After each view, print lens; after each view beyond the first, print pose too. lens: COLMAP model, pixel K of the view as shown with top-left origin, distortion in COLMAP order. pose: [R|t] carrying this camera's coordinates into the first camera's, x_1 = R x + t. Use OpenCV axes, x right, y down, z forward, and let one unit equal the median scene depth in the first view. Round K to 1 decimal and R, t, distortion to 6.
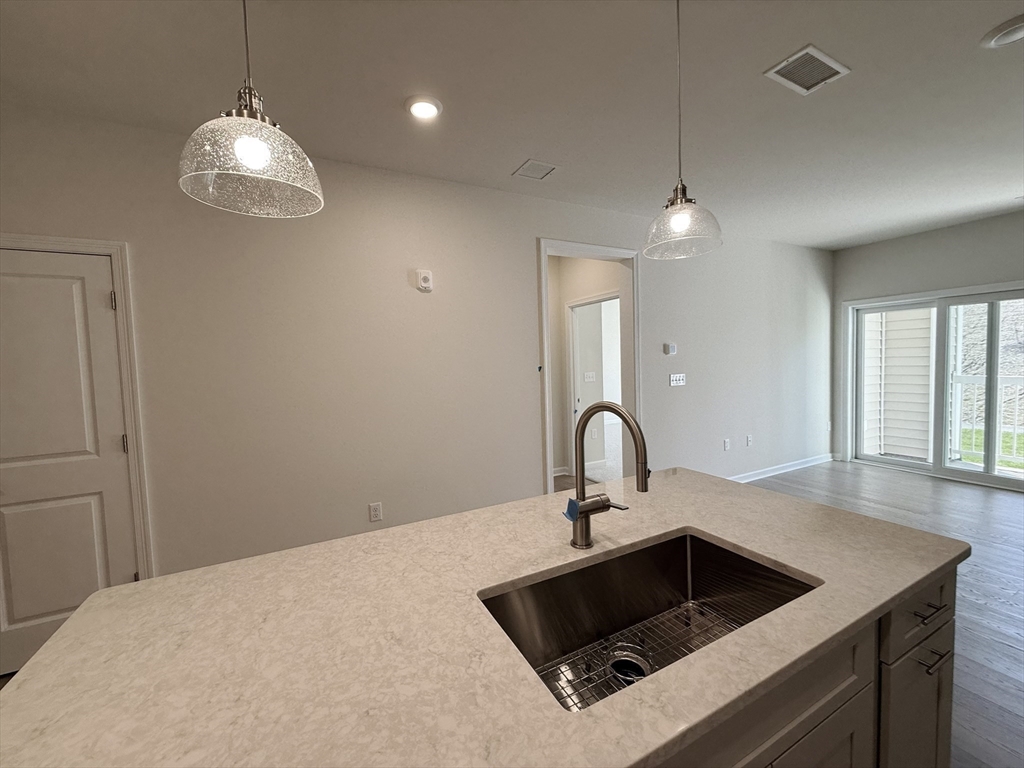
lens RADIAL K [[407.6, 0, 510.4], [0, 407.6, 382.4], [0, 0, 1]] dist [-0.004283, 0.000414]
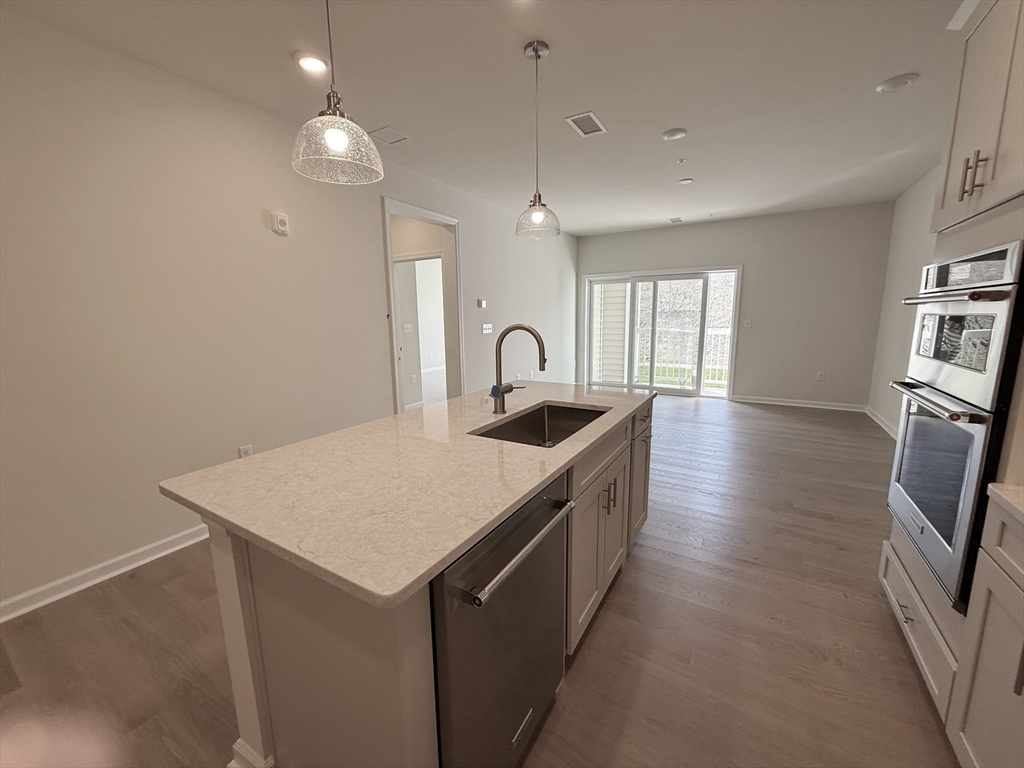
lens RADIAL K [[407.6, 0, 513.5], [0, 407.6, 384.2], [0, 0, 1]] dist [-0.004283, 0.000414]
pose [[0.851326, -0.068257, 0.520178, -0.411219], [0.014609, 0.994200, 0.106548, 0.067993], [-0.524434, -0.083108, 0.847385, -0.281282]]
